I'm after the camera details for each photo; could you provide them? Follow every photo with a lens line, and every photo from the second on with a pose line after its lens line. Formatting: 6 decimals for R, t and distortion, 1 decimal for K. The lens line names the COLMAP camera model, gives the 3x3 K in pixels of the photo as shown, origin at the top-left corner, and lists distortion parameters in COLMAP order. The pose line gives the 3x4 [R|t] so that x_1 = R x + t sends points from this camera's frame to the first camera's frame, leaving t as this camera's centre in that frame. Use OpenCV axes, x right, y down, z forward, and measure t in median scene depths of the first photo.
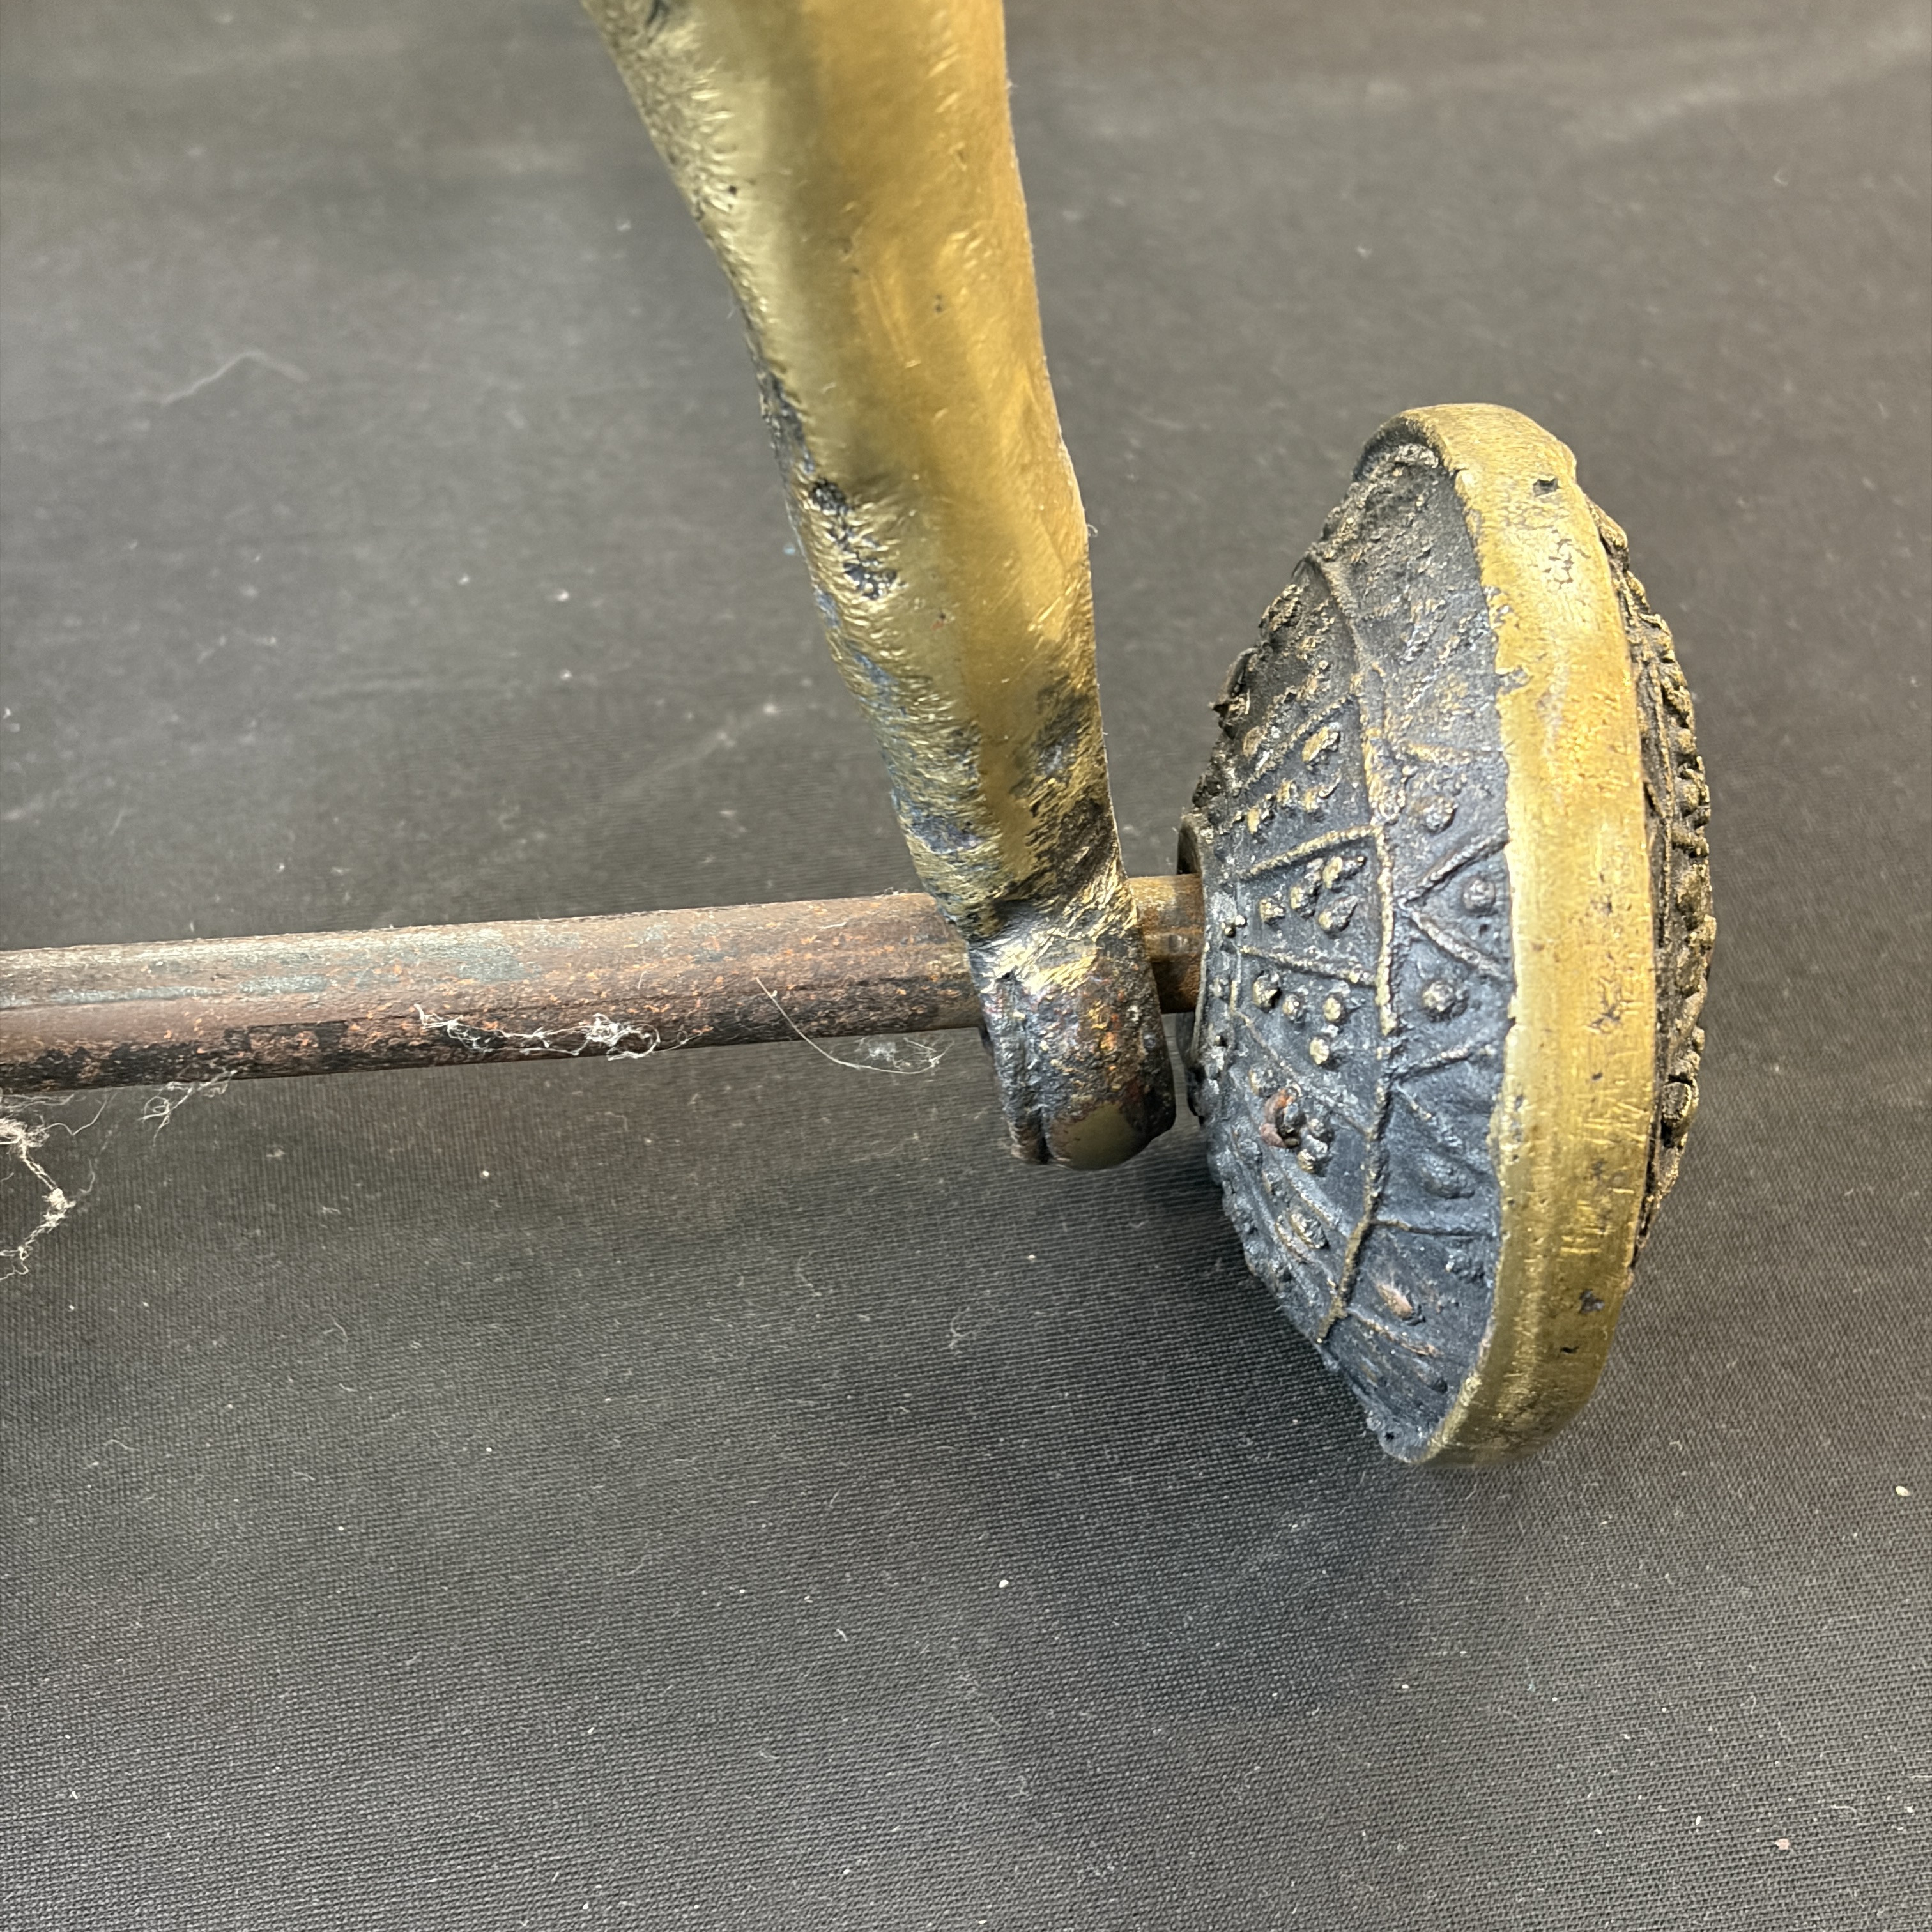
lens RADIAL K [[4024.8, 0, 965.3], [0, 4024.8, 1034.2], [0, 0, 1]] dist [0.267982, -1.335299]
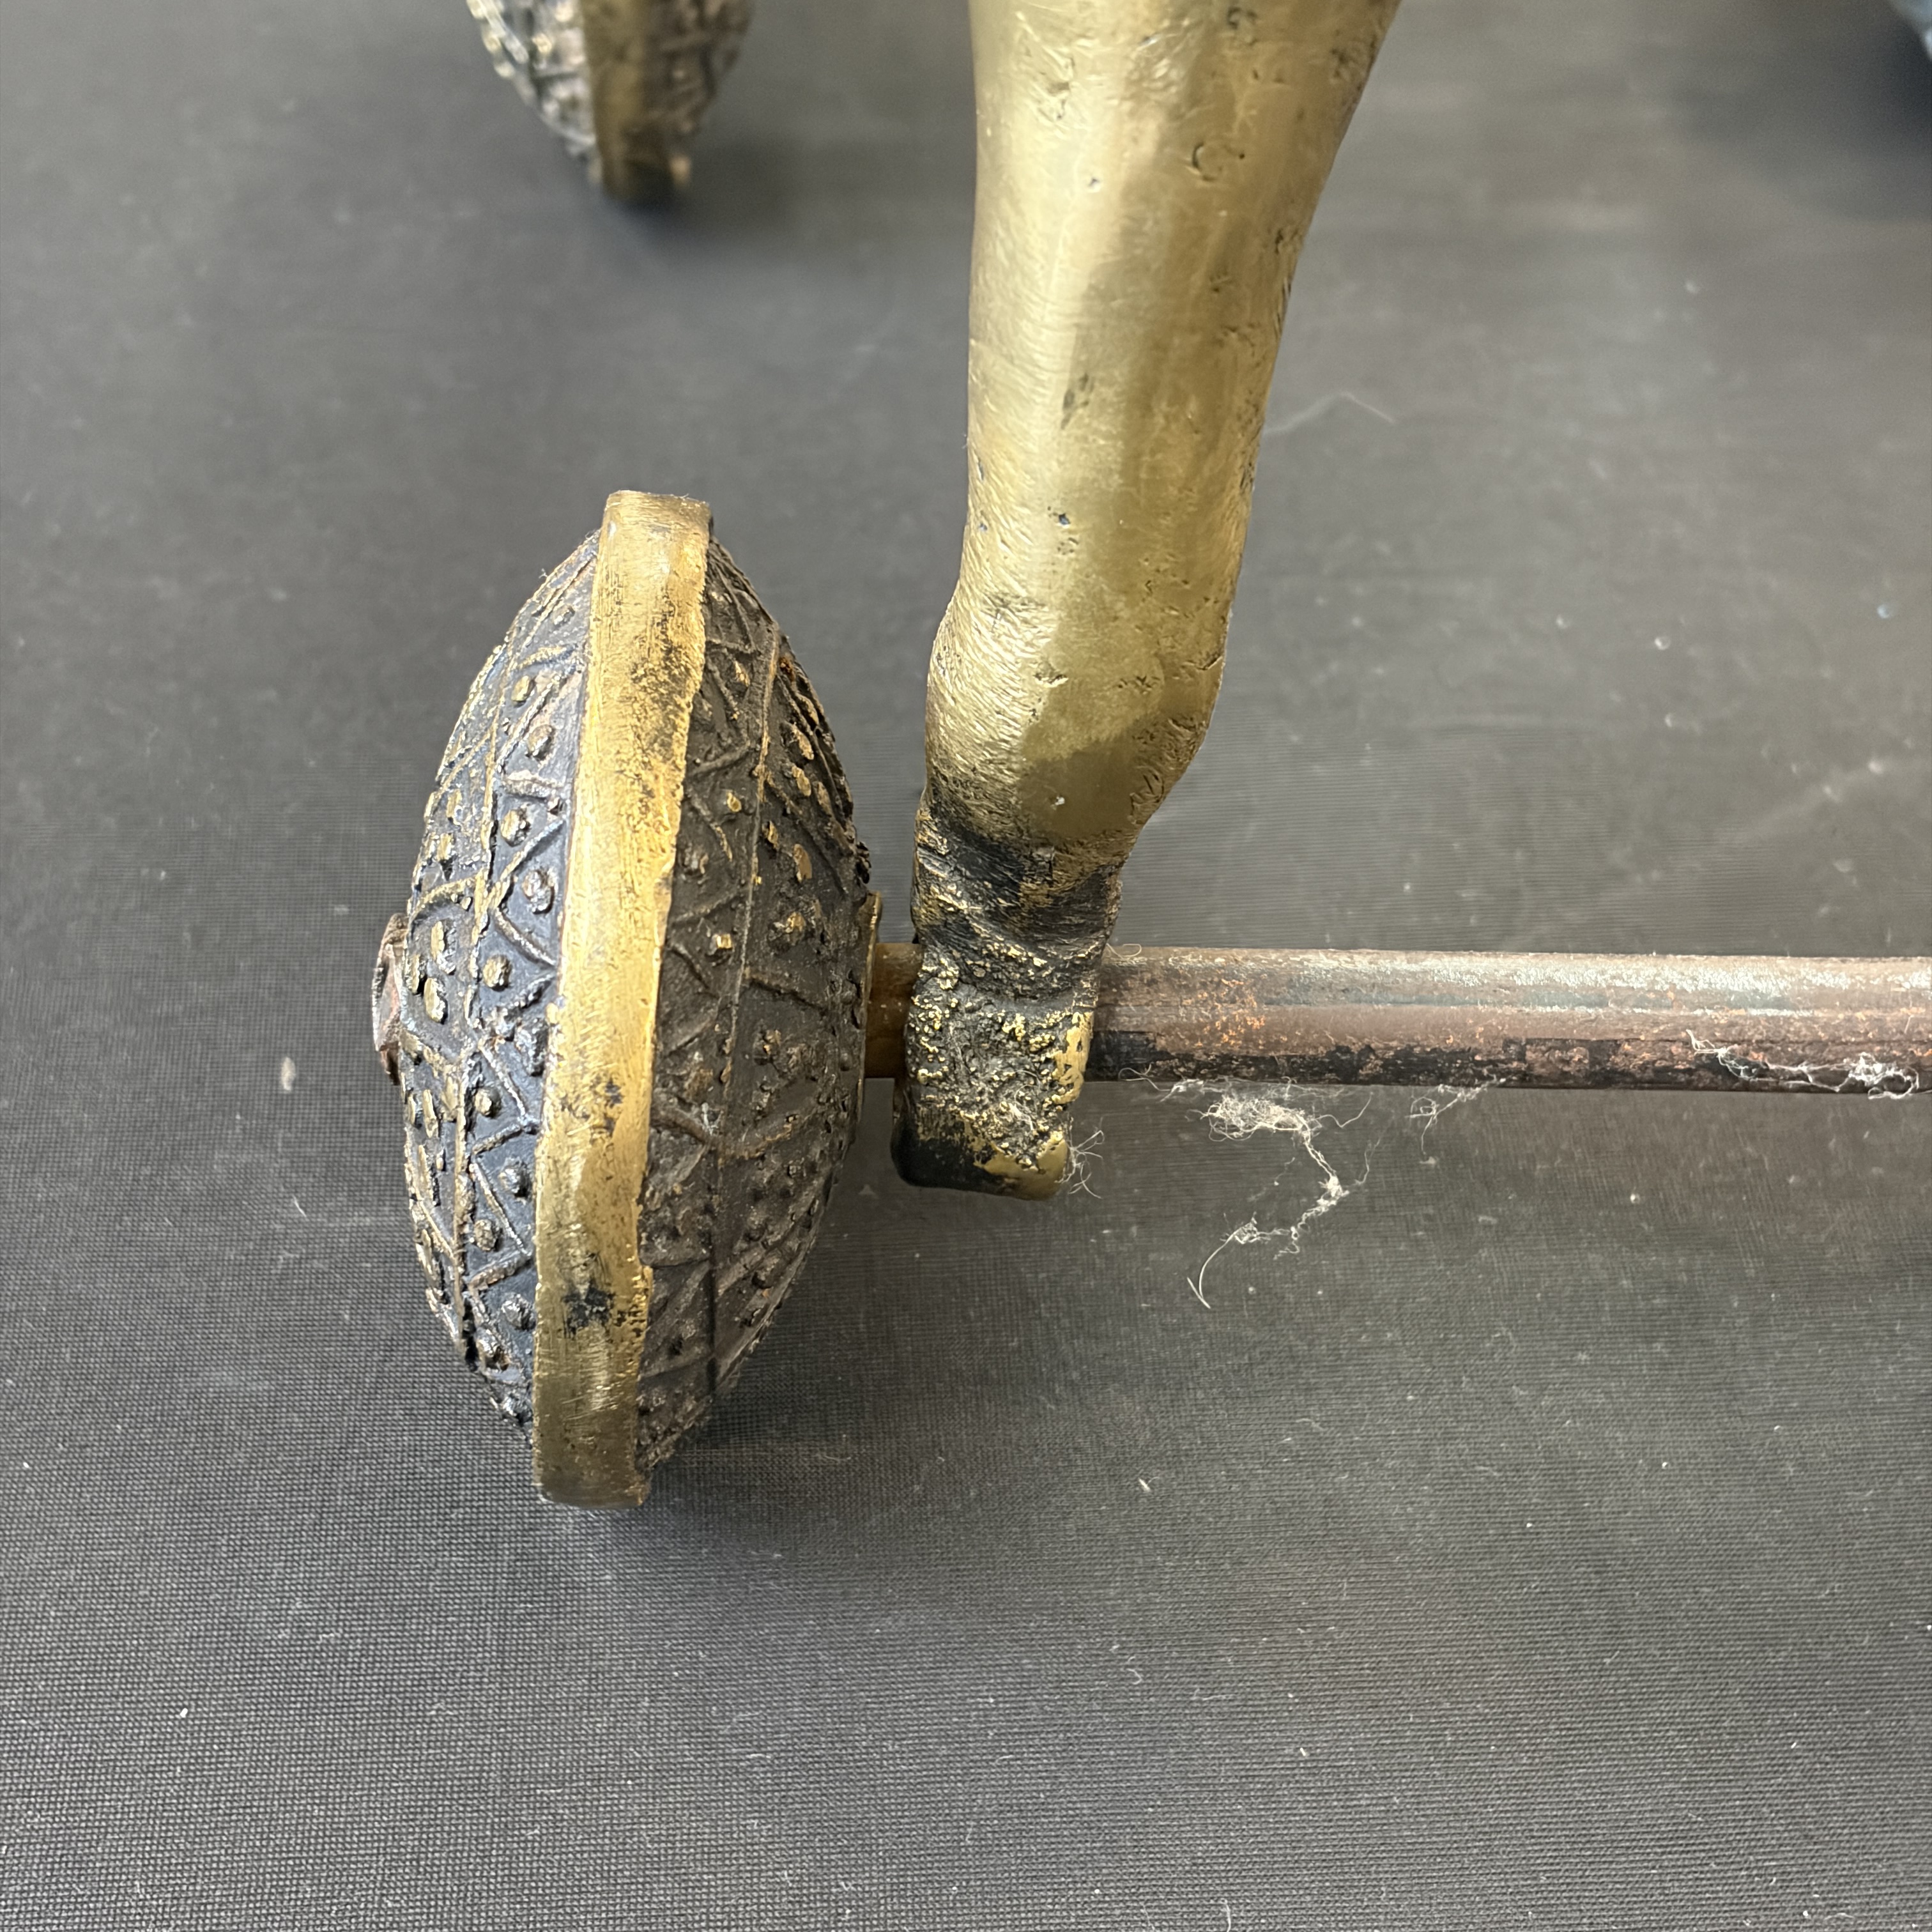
lens RADIAL K [[4024.8, 0, 965.3], [0, 4024.8, 1034.2], [0, 0, 1]] dist [0.267982, -1.335299]
pose [[0.990212, 0.080368, -0.114112, -0.199818], [-0.081627, 0.996642, -0.006390, 0.015470], [0.113216, 0.015643, 0.993447, -0.056155]]
